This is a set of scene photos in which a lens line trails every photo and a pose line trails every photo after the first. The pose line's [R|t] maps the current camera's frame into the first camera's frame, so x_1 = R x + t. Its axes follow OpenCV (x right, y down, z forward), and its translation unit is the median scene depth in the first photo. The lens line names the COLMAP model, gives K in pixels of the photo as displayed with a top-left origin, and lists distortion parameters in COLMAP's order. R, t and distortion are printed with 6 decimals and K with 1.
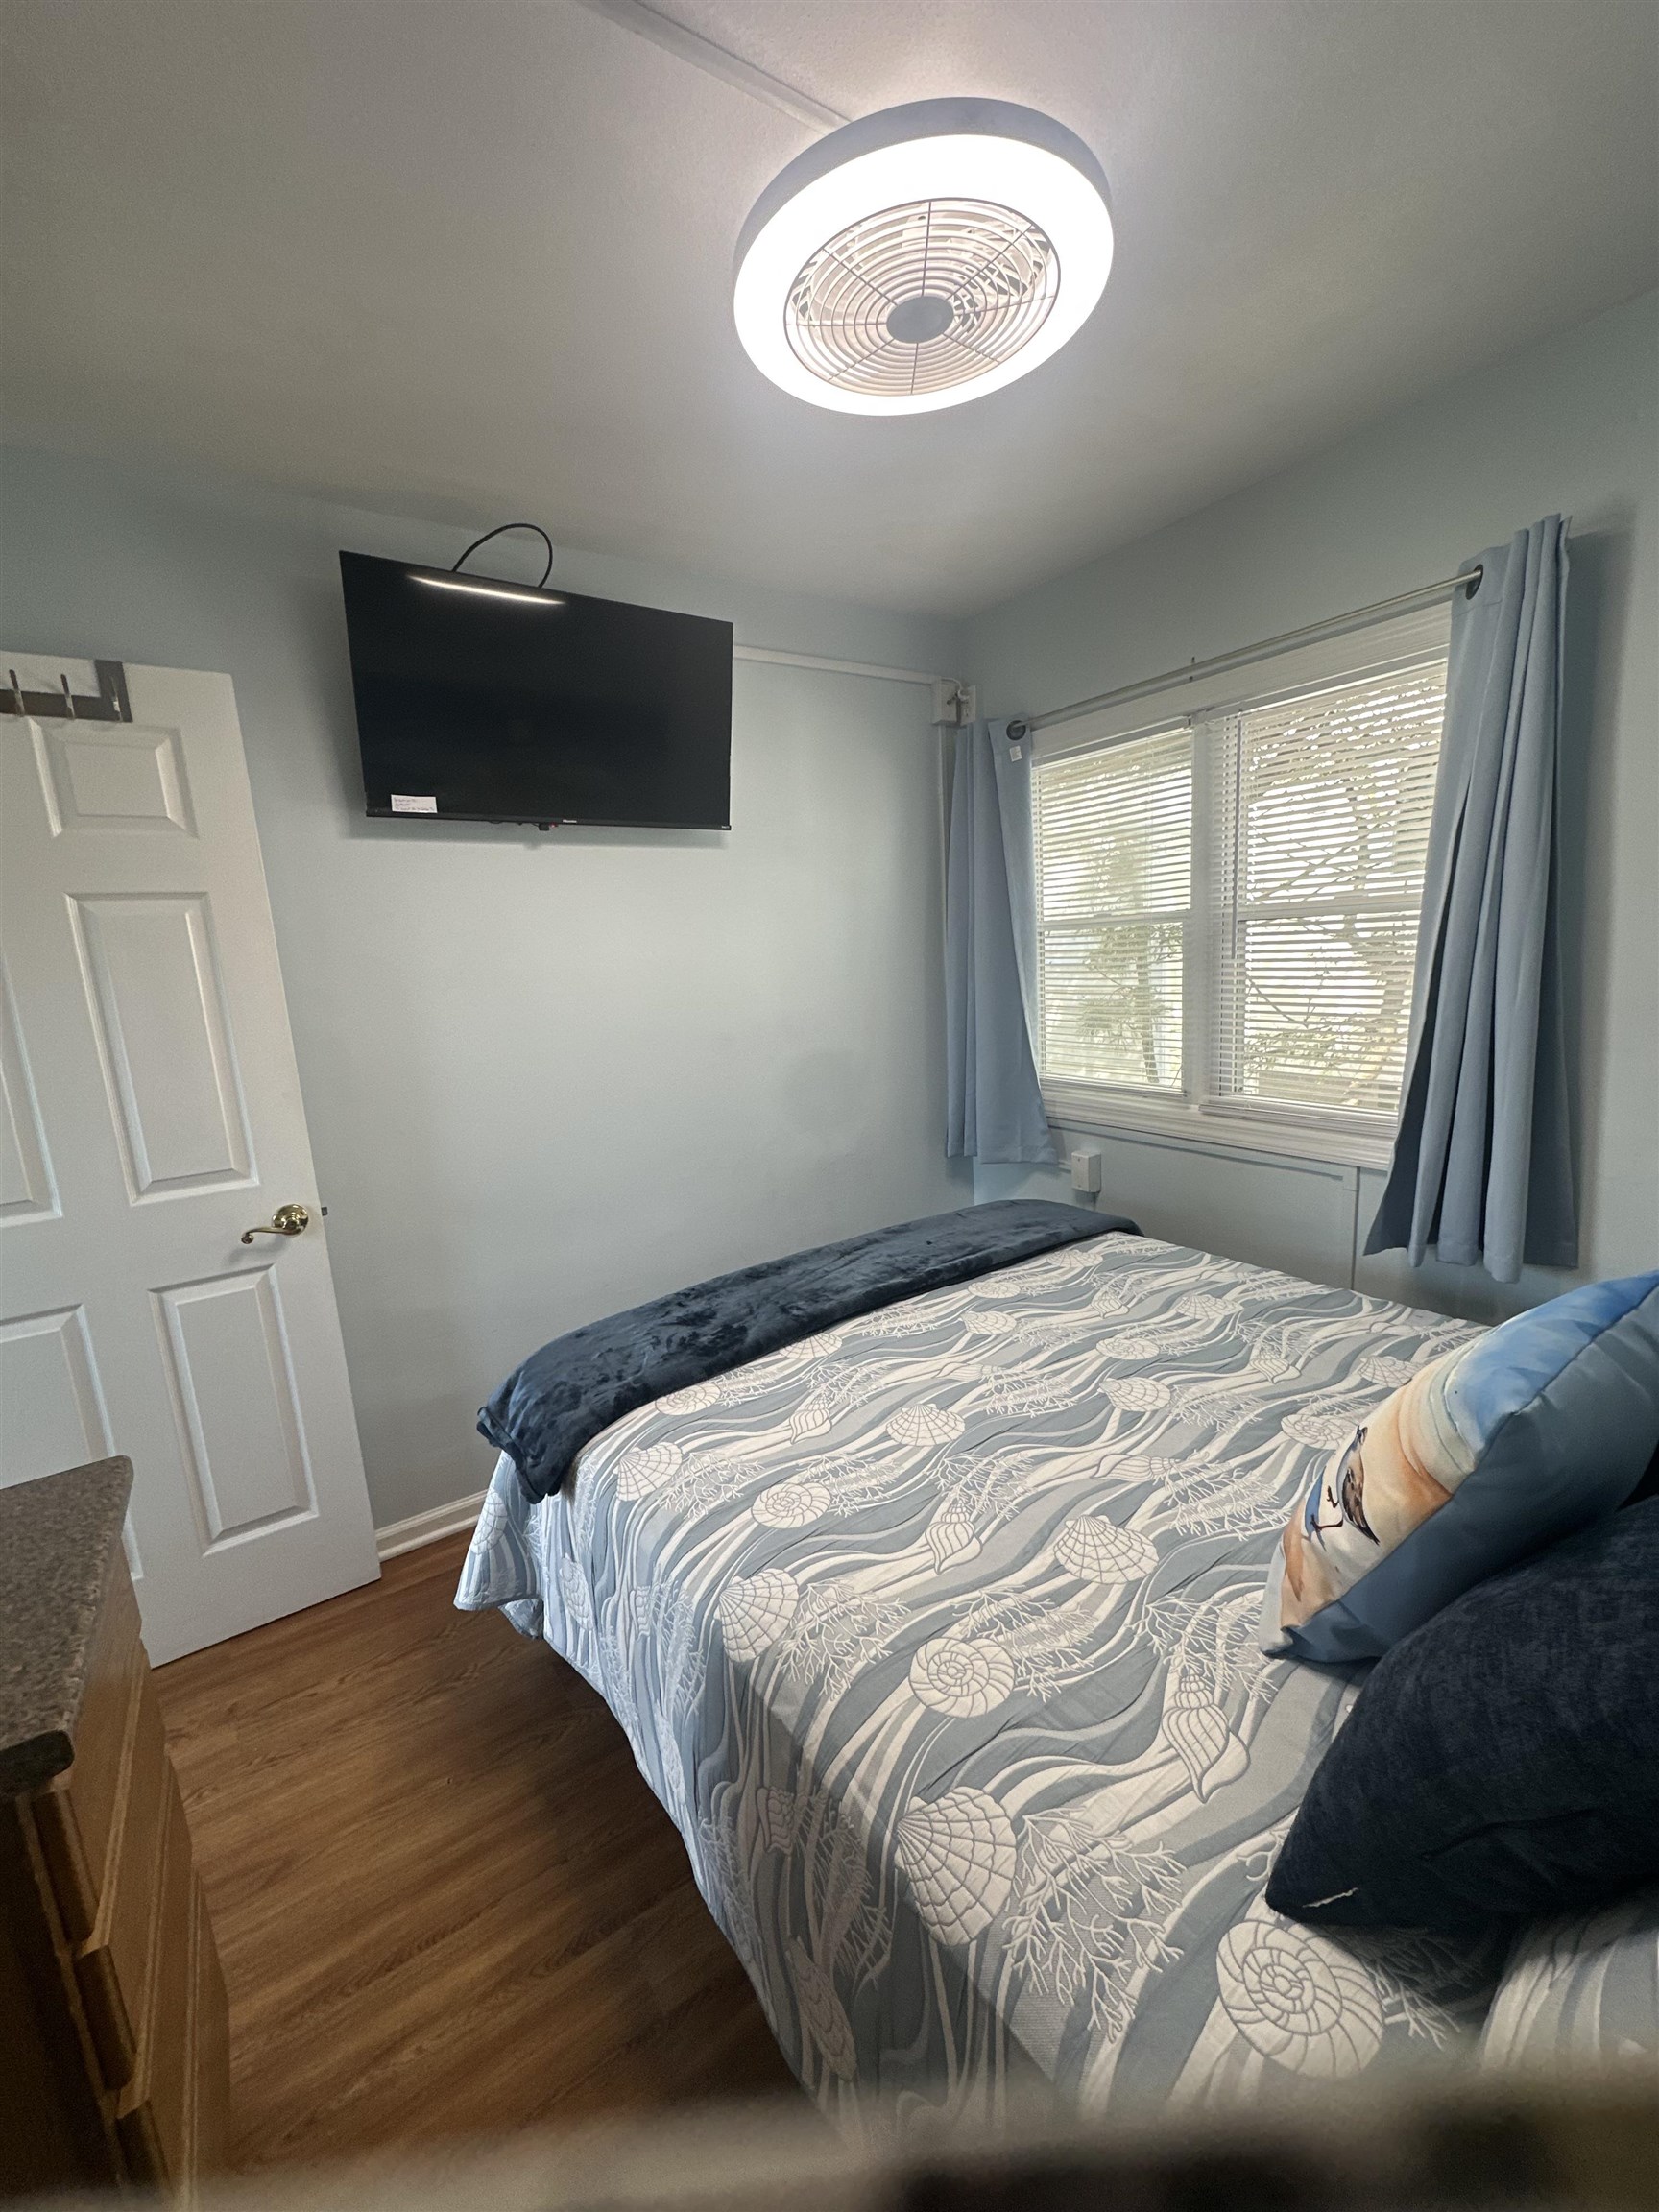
lens RADIAL K [[877.5, 0, 829.2], [0, 877.5, 1109.3], [0, 0, 1]] dist [-0.002914, -0.000085]
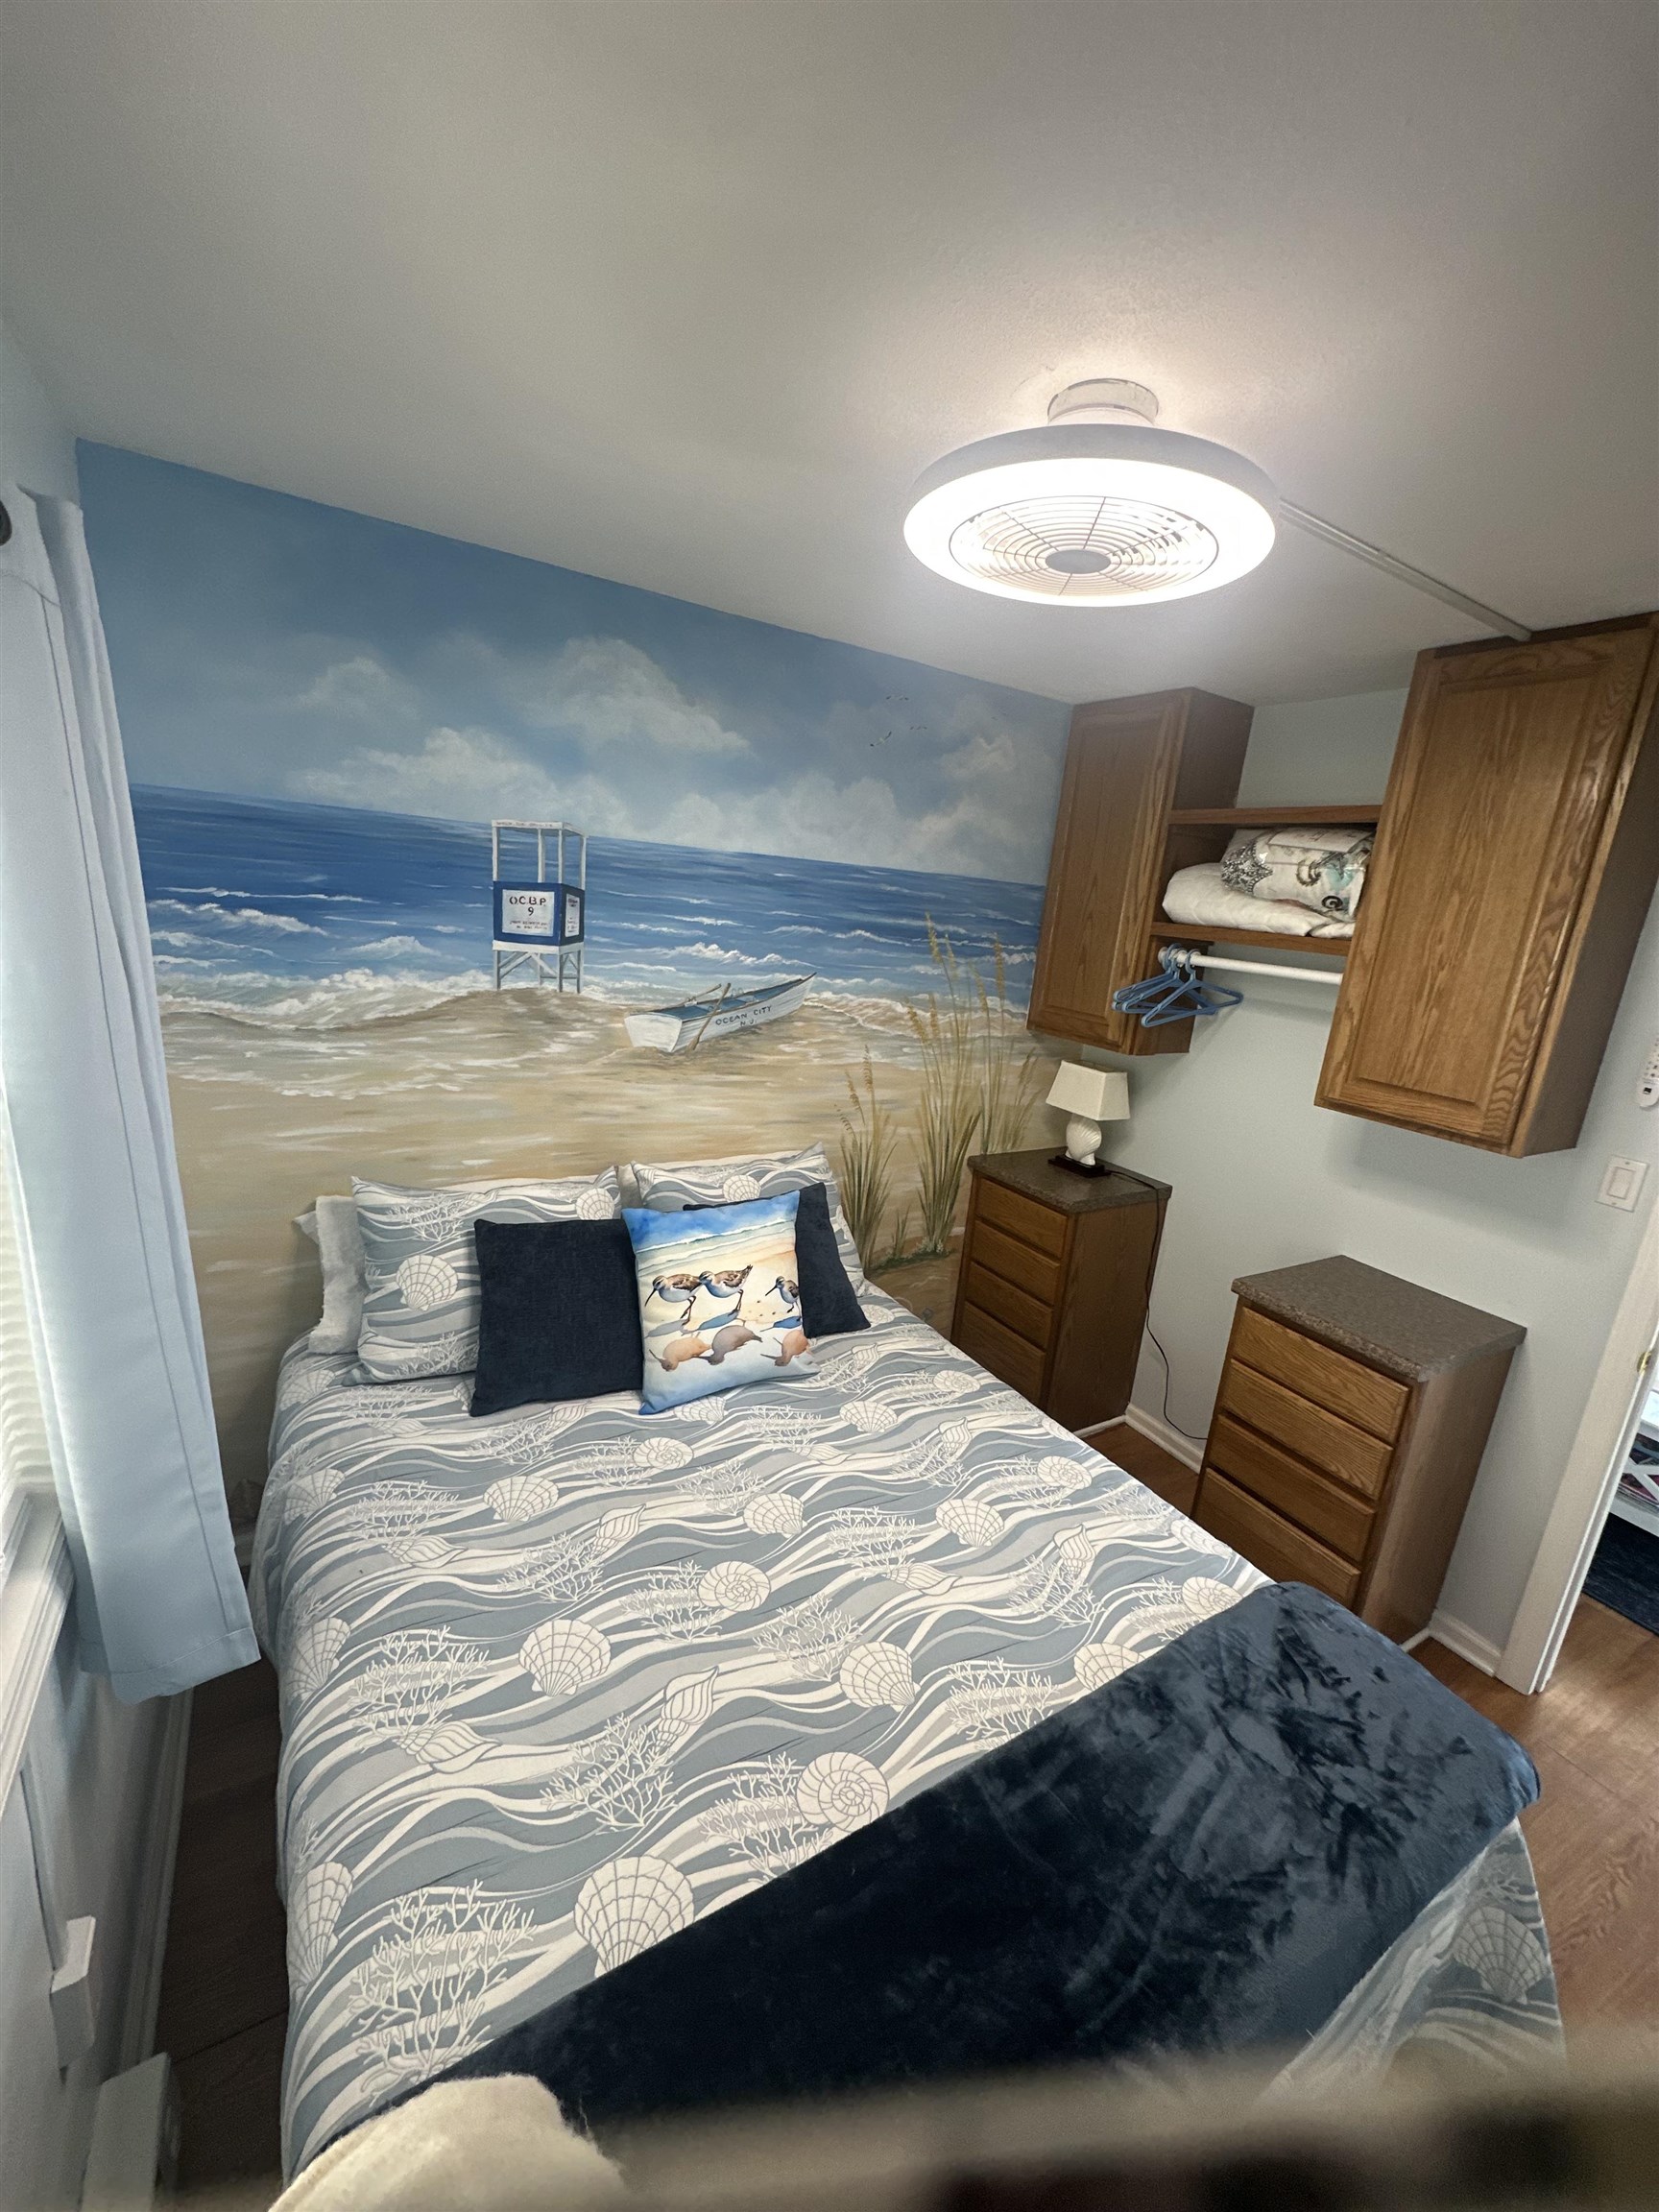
lens RADIAL K [[877.5, 0, 833.8], [0, 877.5, 1107.9], [0, 0, 1]] dist [-0.002914, -0.000085]
pose [[-0.997452, -0.048171, 0.052624, 0.262564], [-0.022015, 0.909452, 0.415226, -0.626221], [-0.067861, 0.413009, -0.908195, 1.902714]]
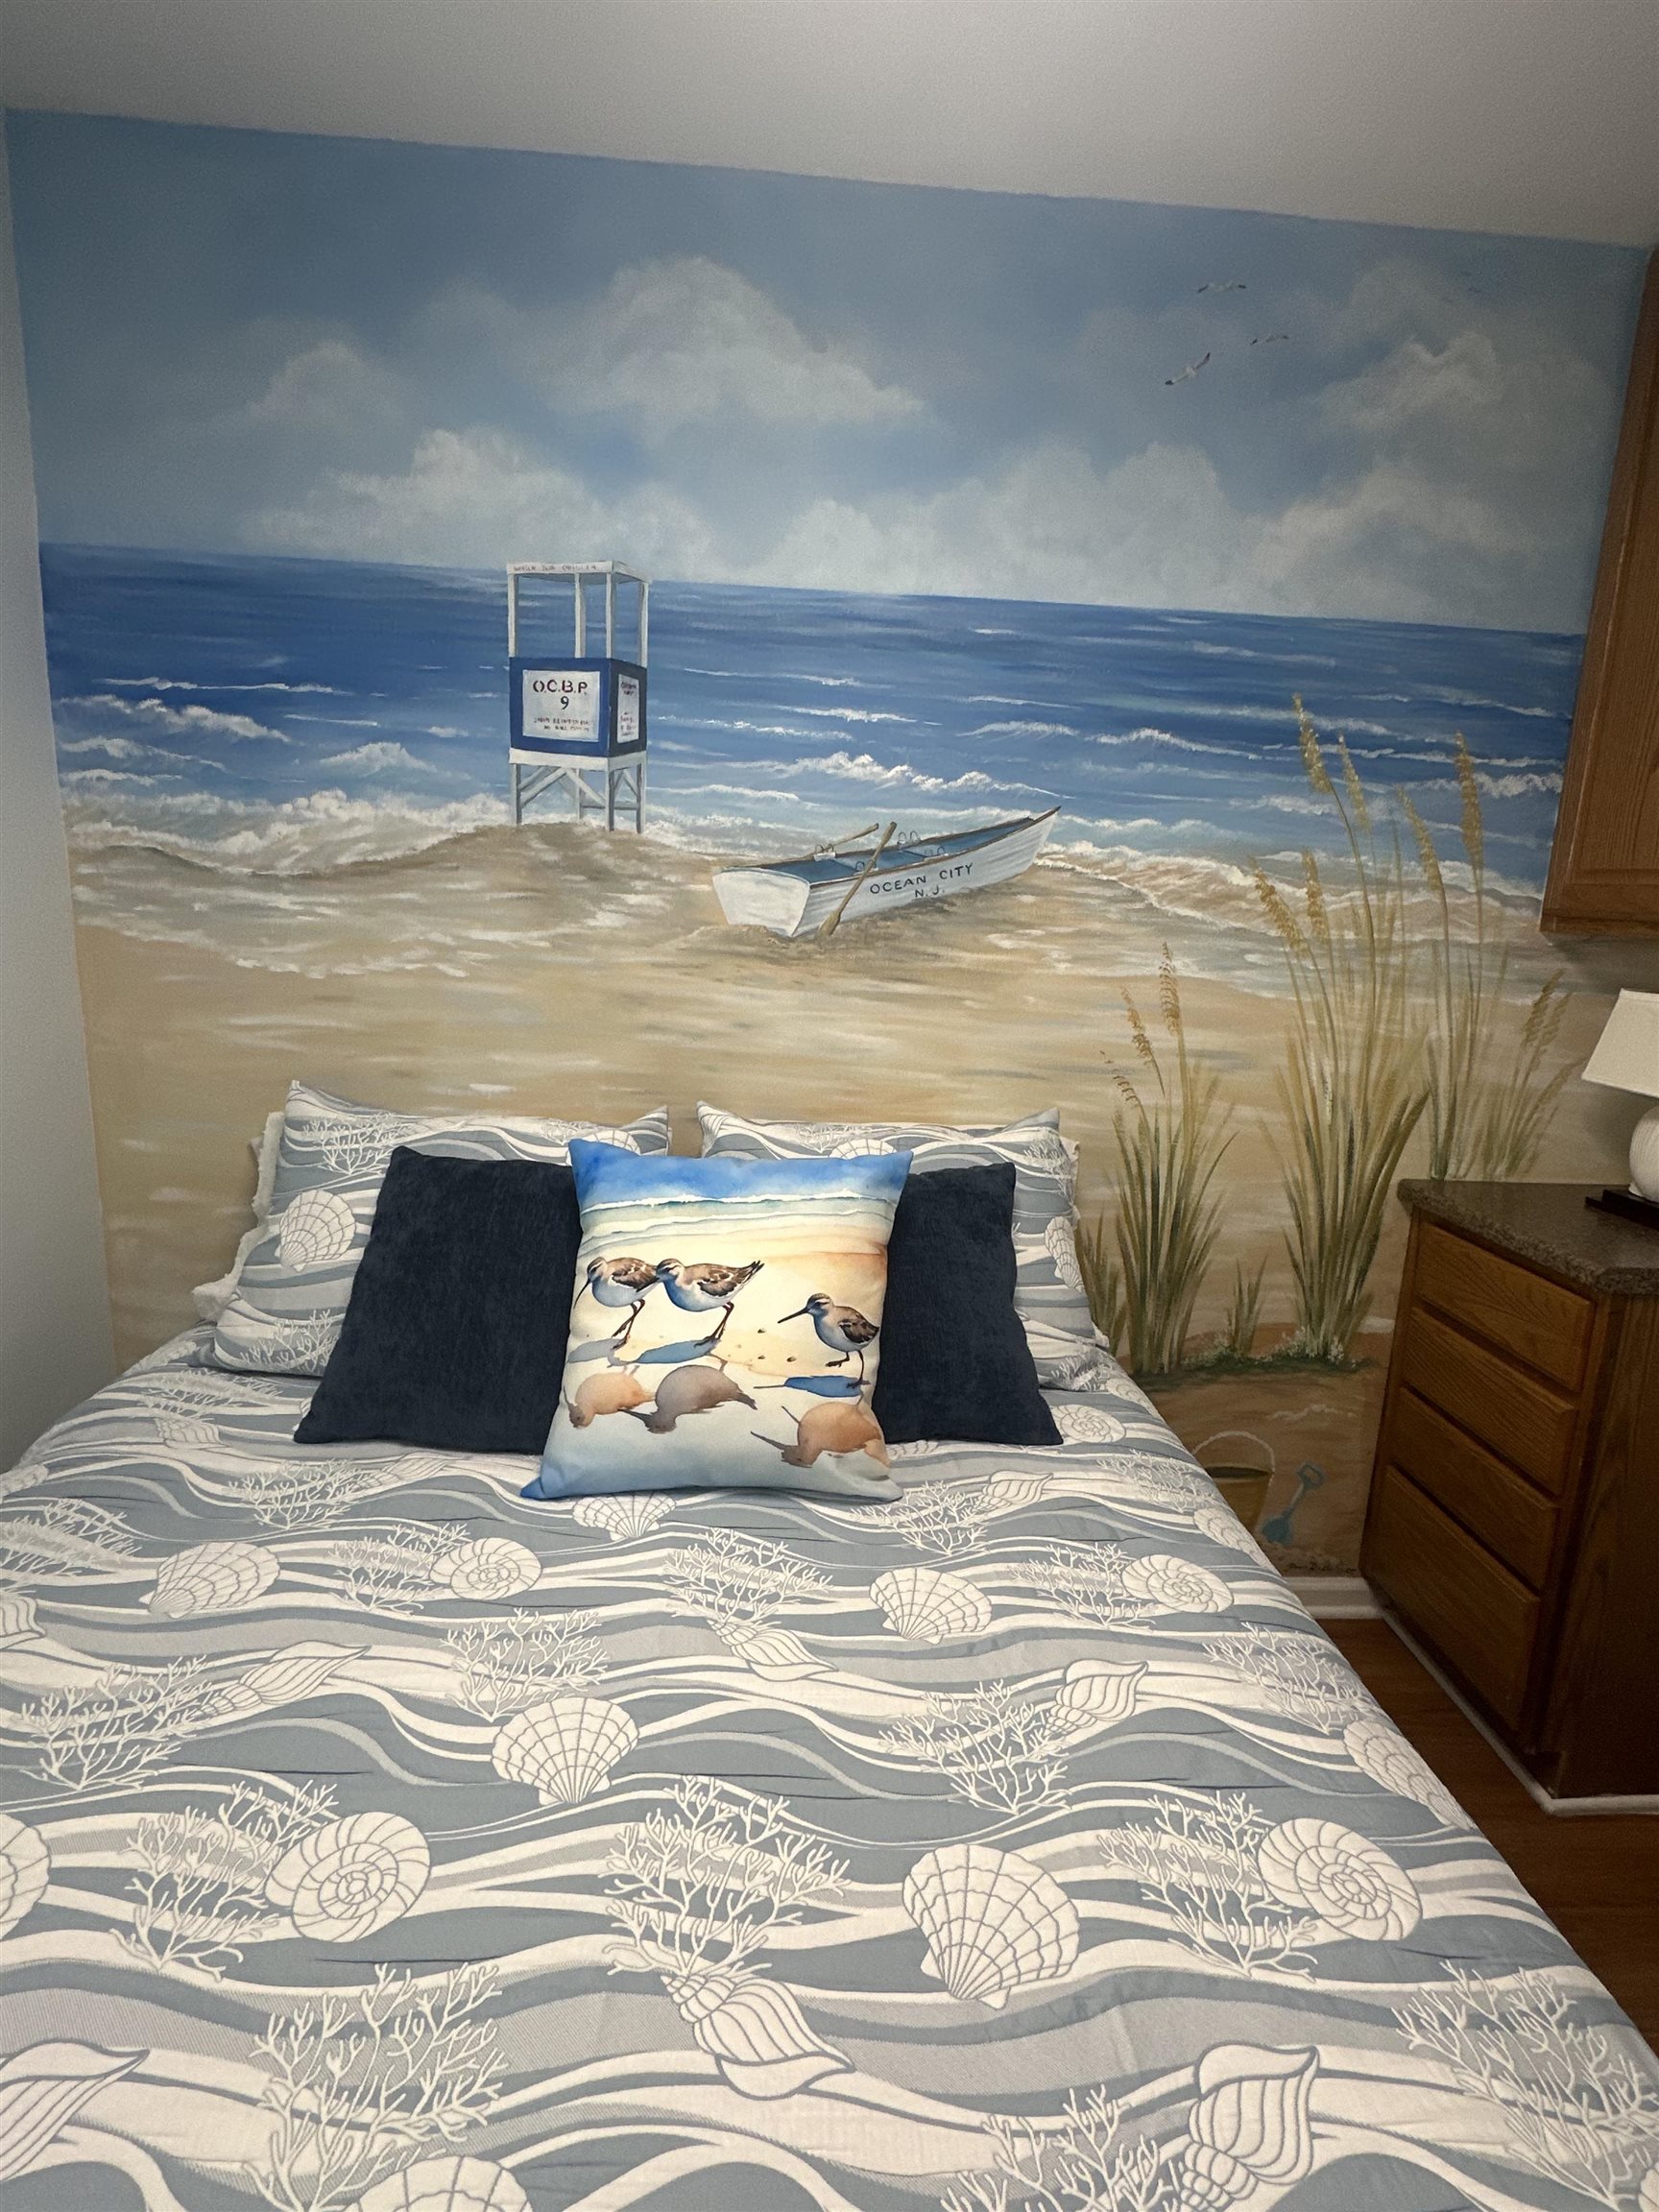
lens RADIAL K [[1123.7, 0, 825.1], [0, 1123.7, 1106.3], [0, 0, 1]] dist [-0.005066, 0.000980]
pose [[-0.855308, -0.082400, 0.511525, -0.078961], [0.102541, 0.940824, 0.323011, -0.224558], [-0.507871, 0.328726, -0.796245, 1.411753]]
